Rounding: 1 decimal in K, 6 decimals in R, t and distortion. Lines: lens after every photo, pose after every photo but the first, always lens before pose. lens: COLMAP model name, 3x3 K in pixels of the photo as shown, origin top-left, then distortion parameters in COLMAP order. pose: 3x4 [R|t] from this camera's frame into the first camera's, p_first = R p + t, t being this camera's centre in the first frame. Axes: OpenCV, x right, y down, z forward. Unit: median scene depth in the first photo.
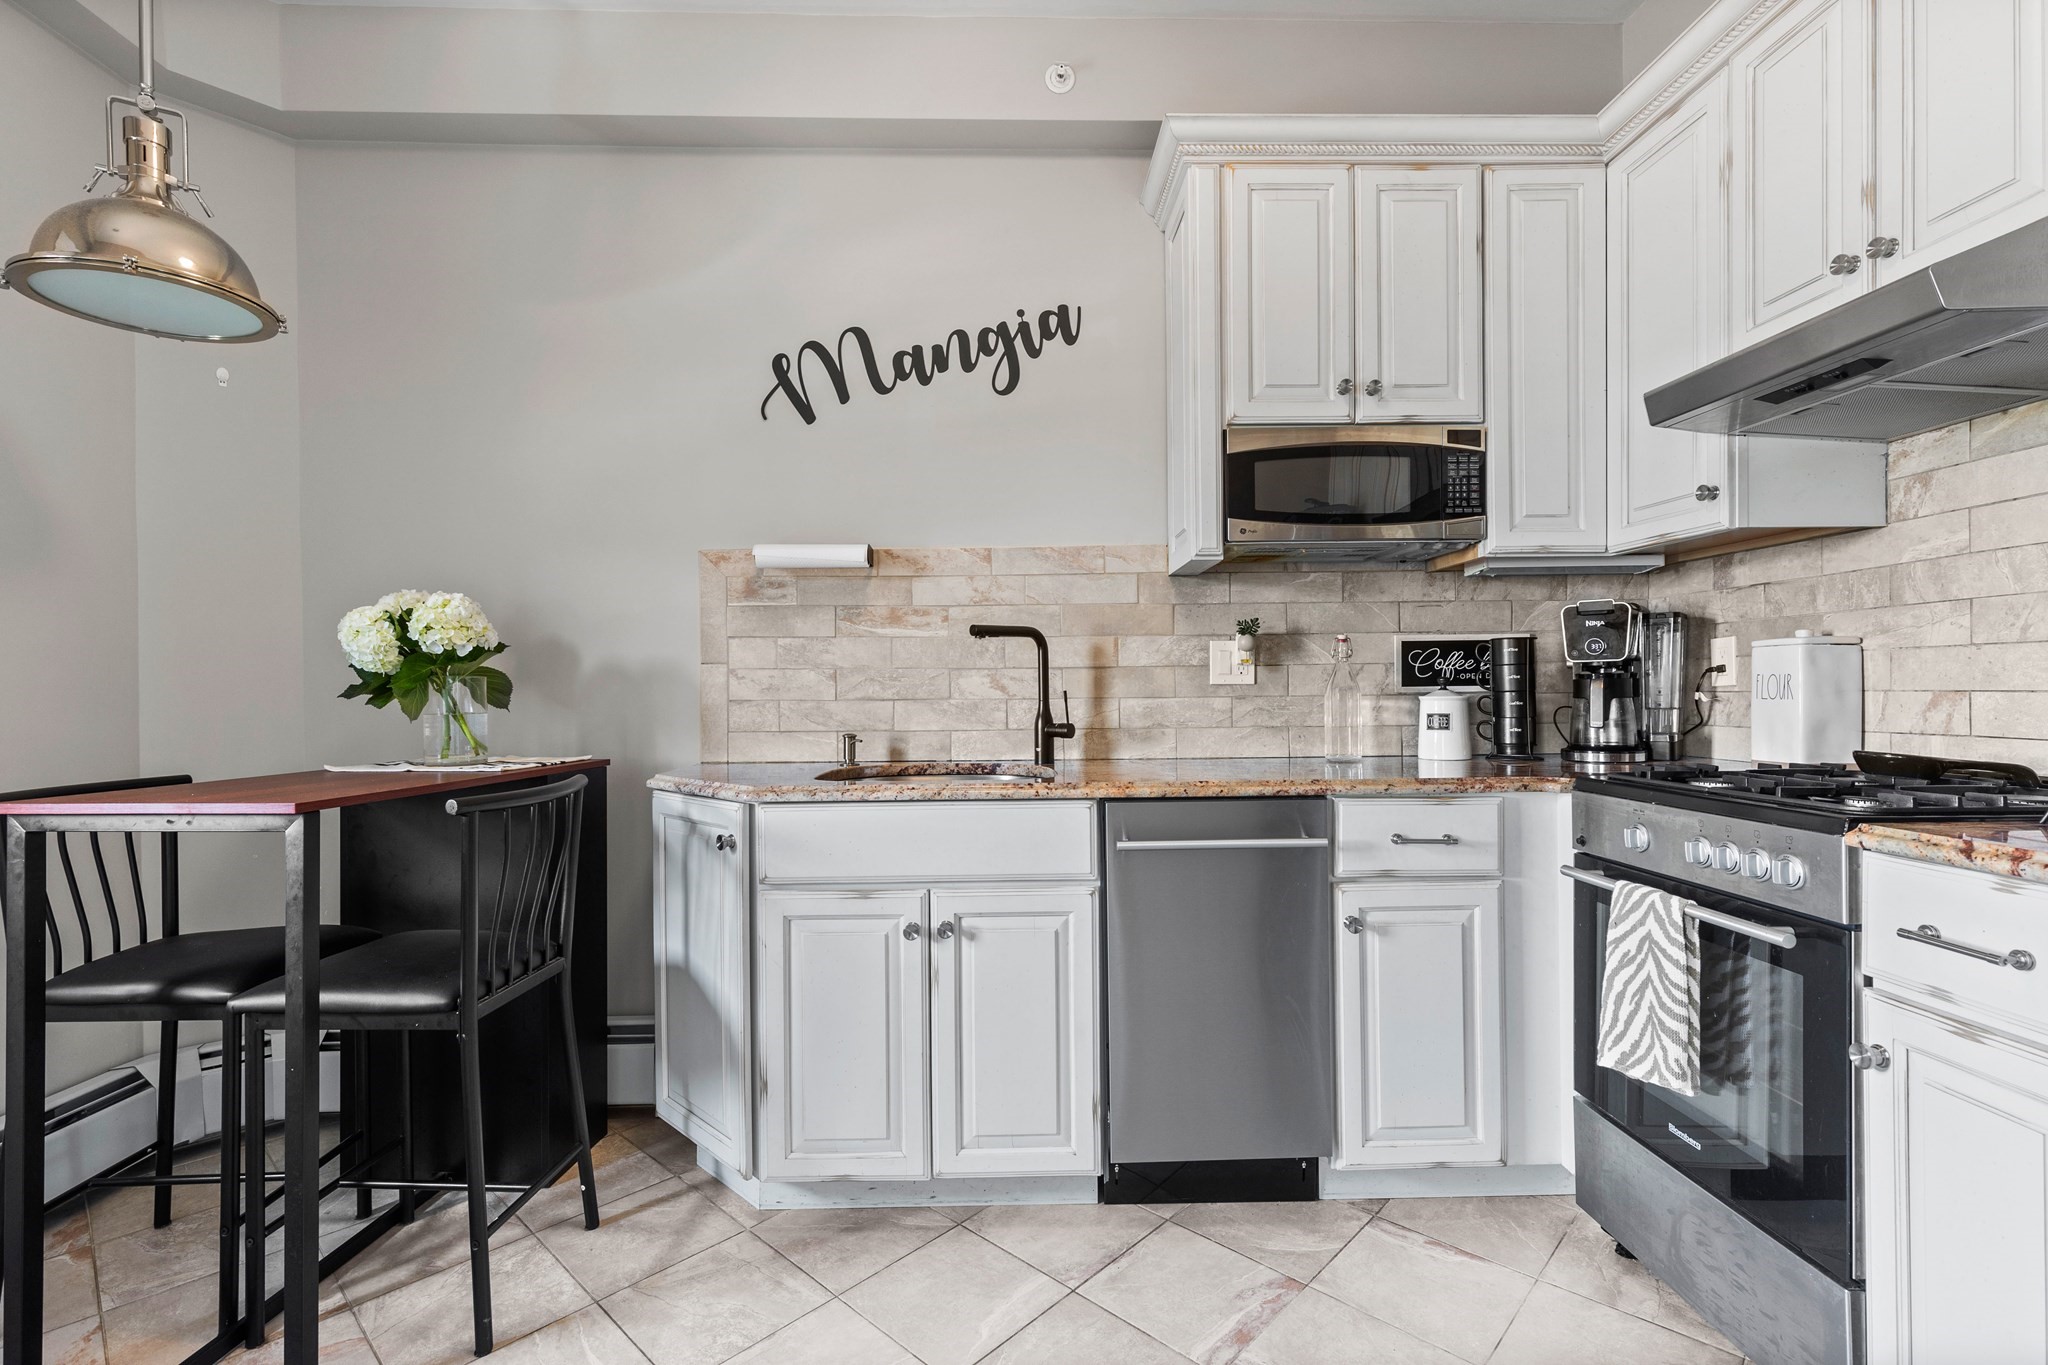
lens RADIAL K [[929.4, 0, 1020.3], [0, 929.4, 694.8], [0, 0, 1]] dist [0.002377, -0.001429]
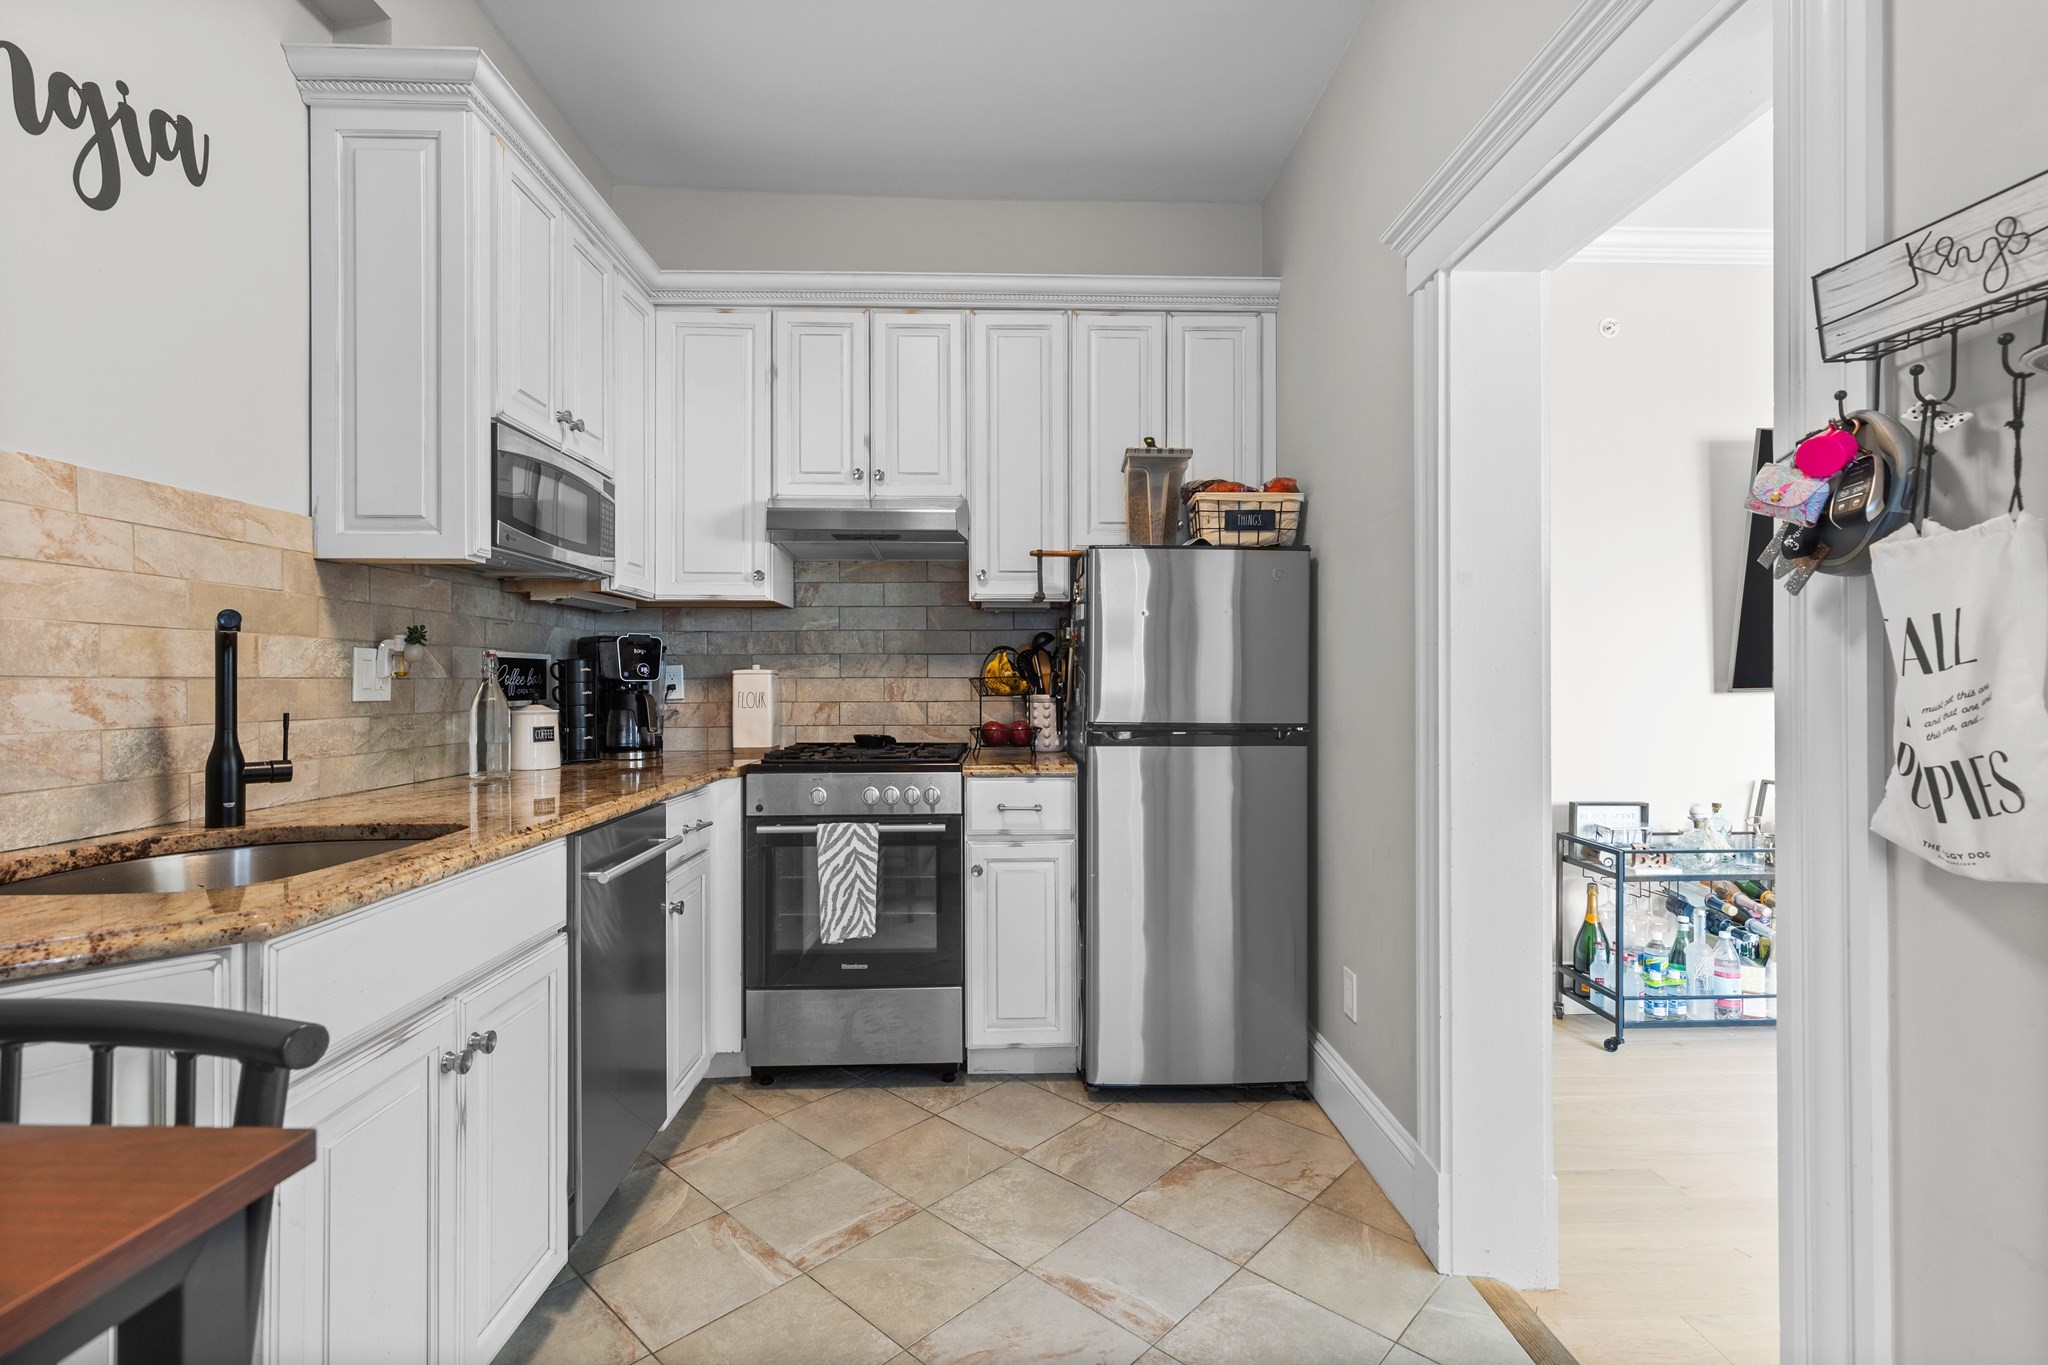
lens RADIAL K [[929.4, 0, 1027.4], [0, 929.4, 680.0], [0, 0, 1]] dist [0.002377, -0.001429]
pose [[-0.010757, 0.012597, 0.999863, -0.638275], [0.008629, 0.999885, -0.012504, -0.015496], [-0.999905, 0.008493, -0.010864, 0.449185]]
